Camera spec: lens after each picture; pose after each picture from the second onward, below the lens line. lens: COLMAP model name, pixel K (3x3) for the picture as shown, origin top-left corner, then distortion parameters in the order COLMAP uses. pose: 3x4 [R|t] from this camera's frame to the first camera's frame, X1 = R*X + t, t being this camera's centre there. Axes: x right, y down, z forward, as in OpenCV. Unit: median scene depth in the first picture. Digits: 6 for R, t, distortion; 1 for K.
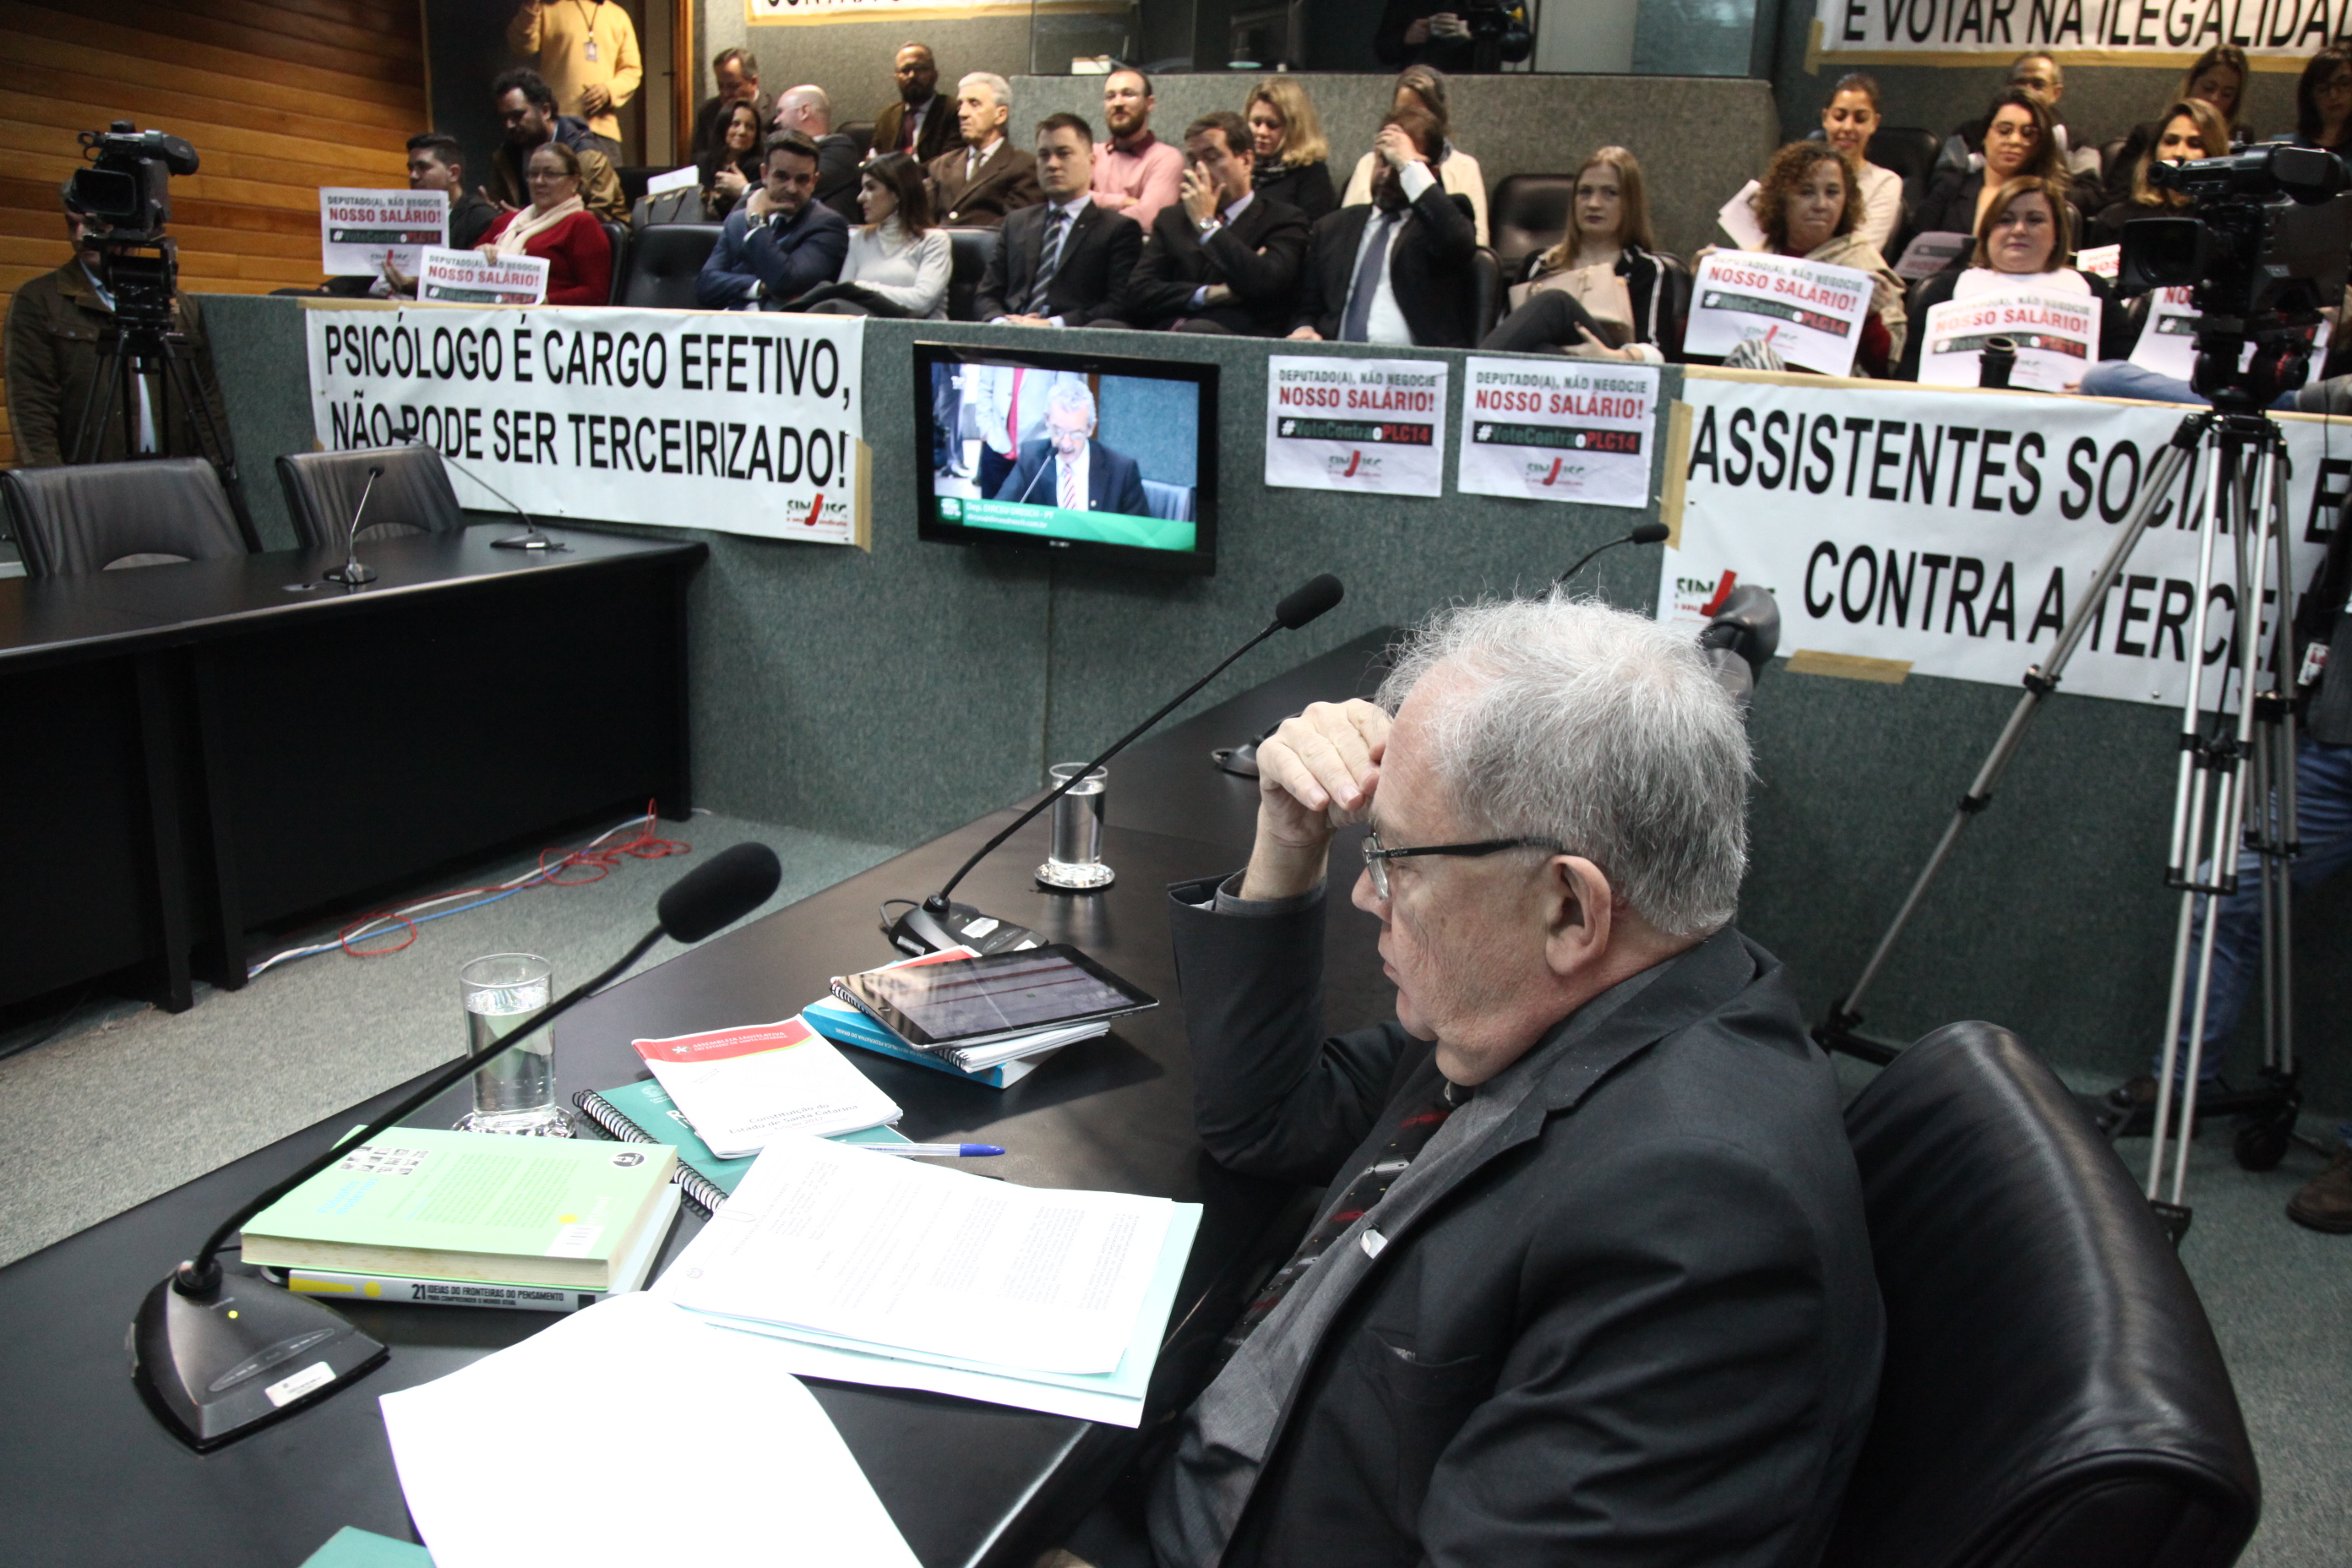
lens RADIAL K [[1643.6, 0, 1173.8], [0, 1643.6, 820.7], [0, 0, 1]] dist [-0.112245, 0.052690]
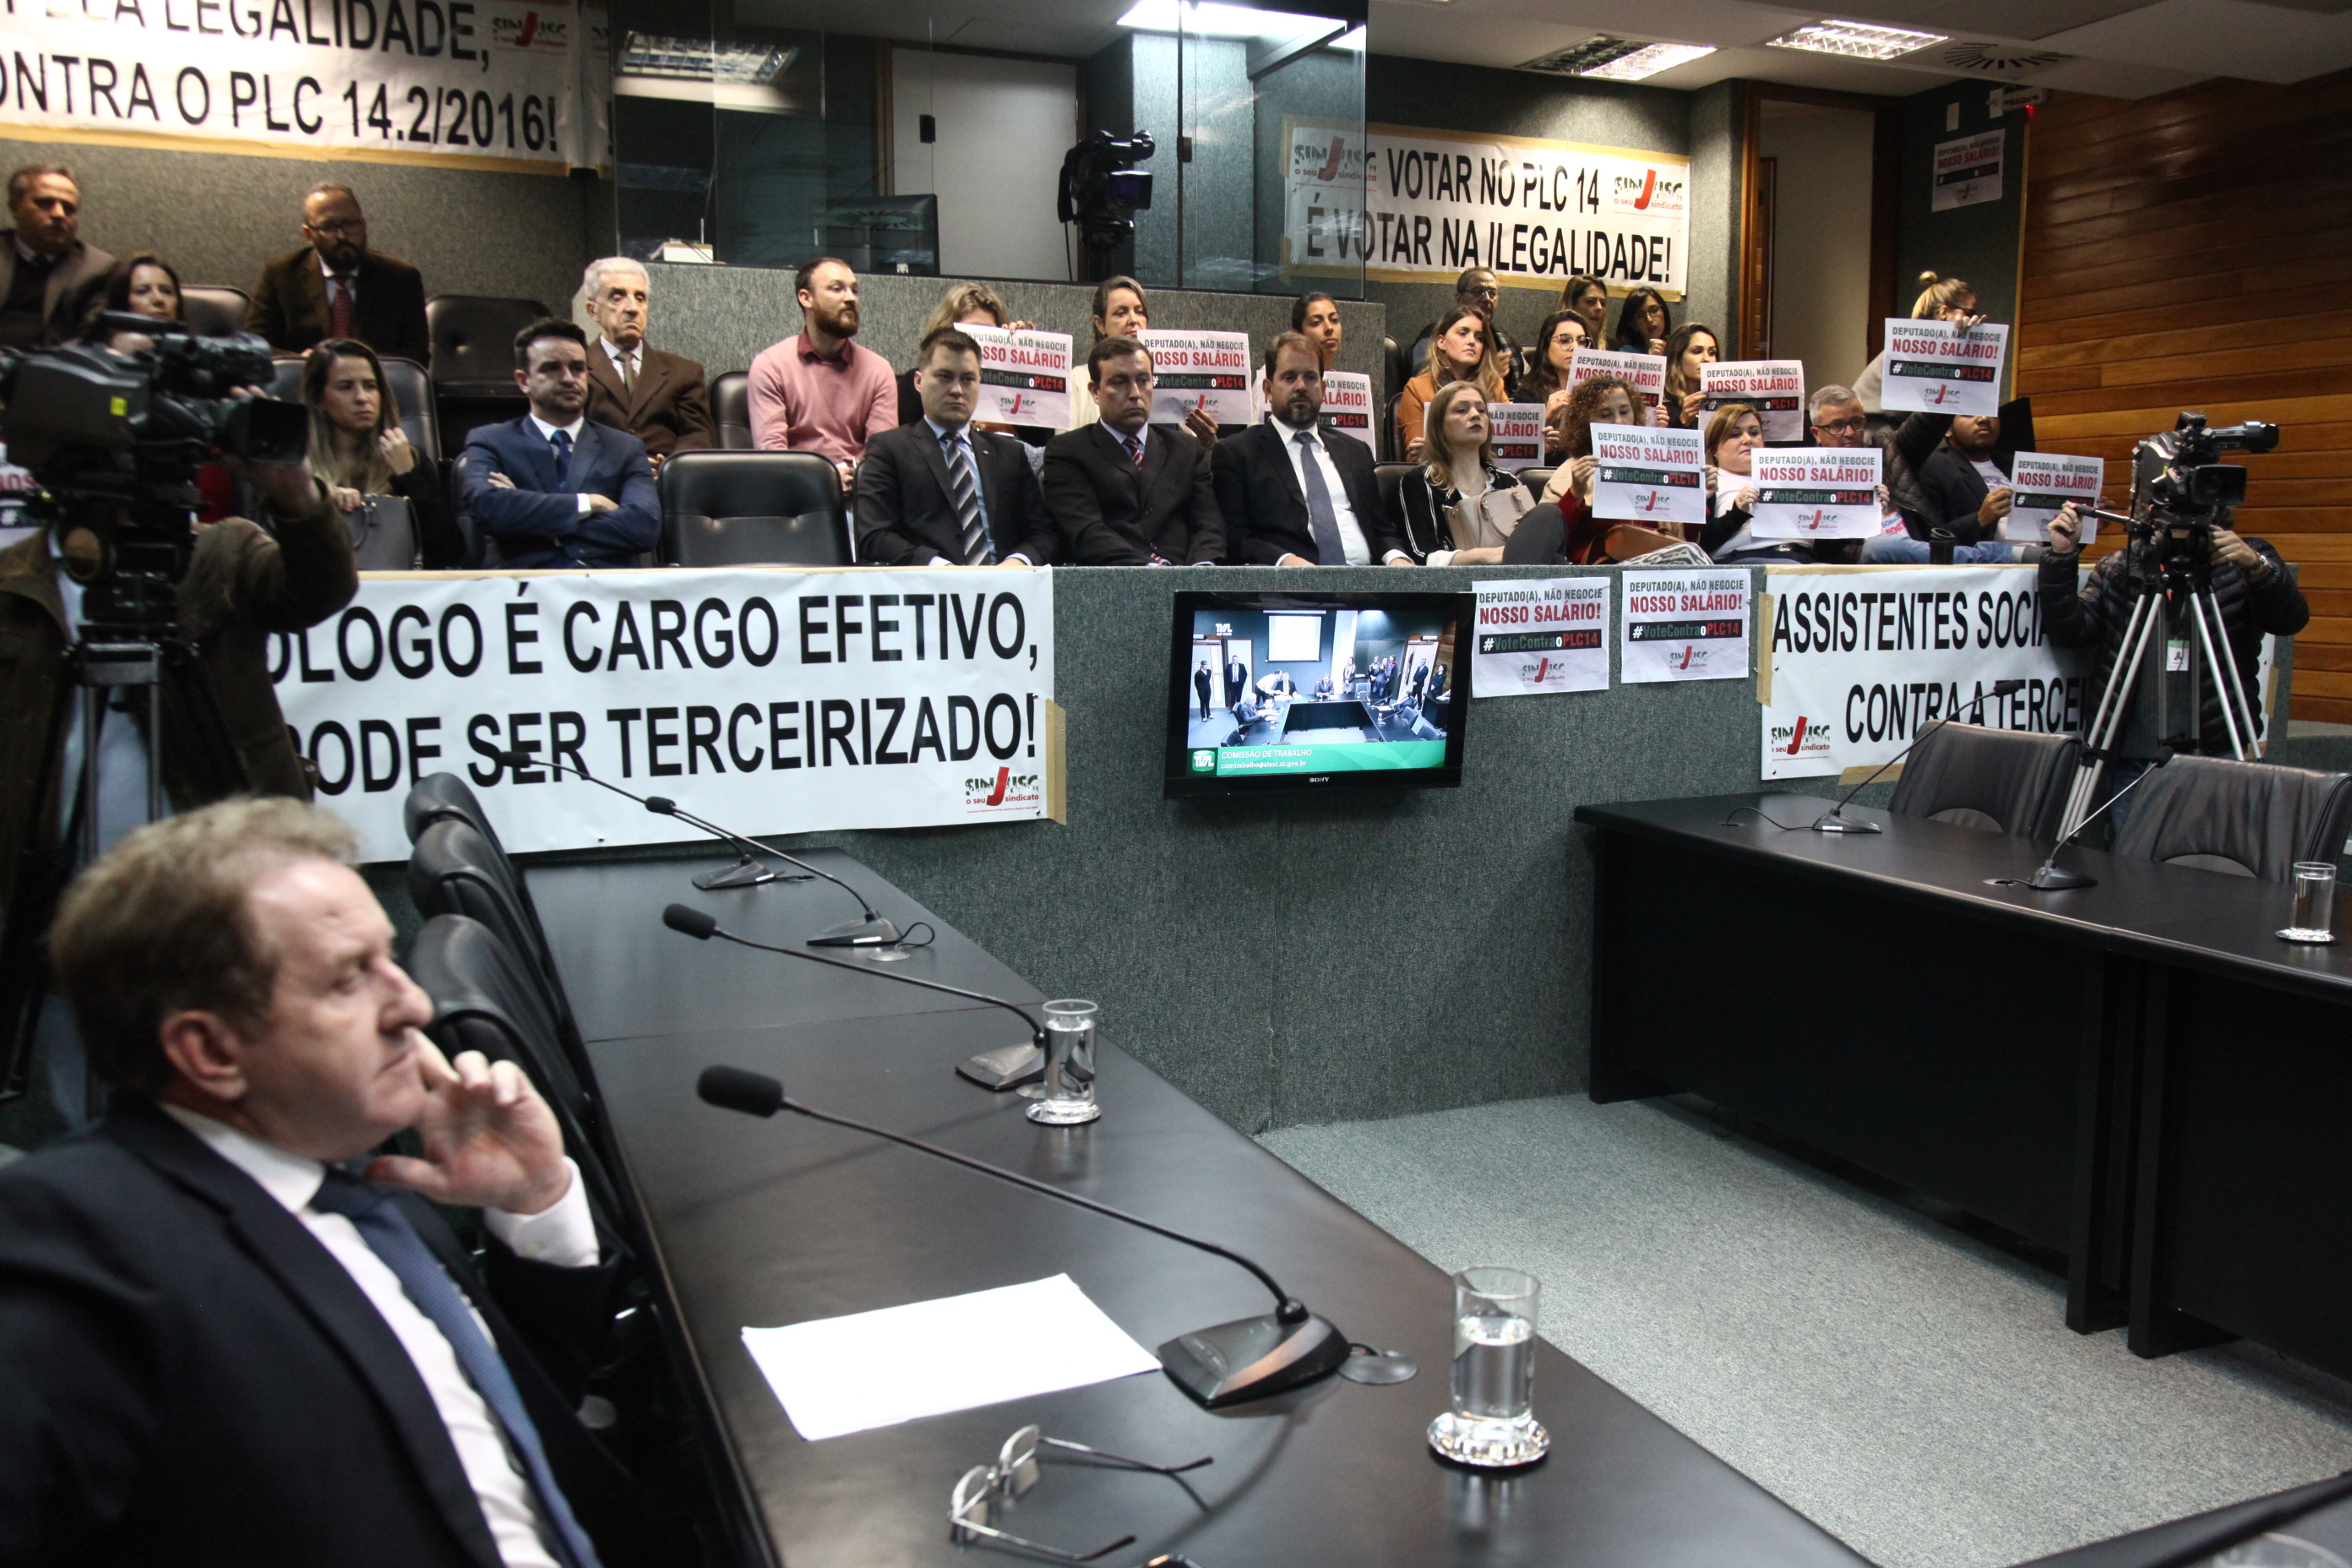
lens RADIAL K [[1905.9, 0, 1176.0], [0, 1905.9, 784.0], [0, 0, 1]] dist [-0.035725, 0.006506]
pose [[0.698834, -0.146502, 0.700120, -0.871320], [0.234575, 0.971609, -0.030832, -0.139764], [-0.675726, 0.185777, 0.713359, 0.213824]]
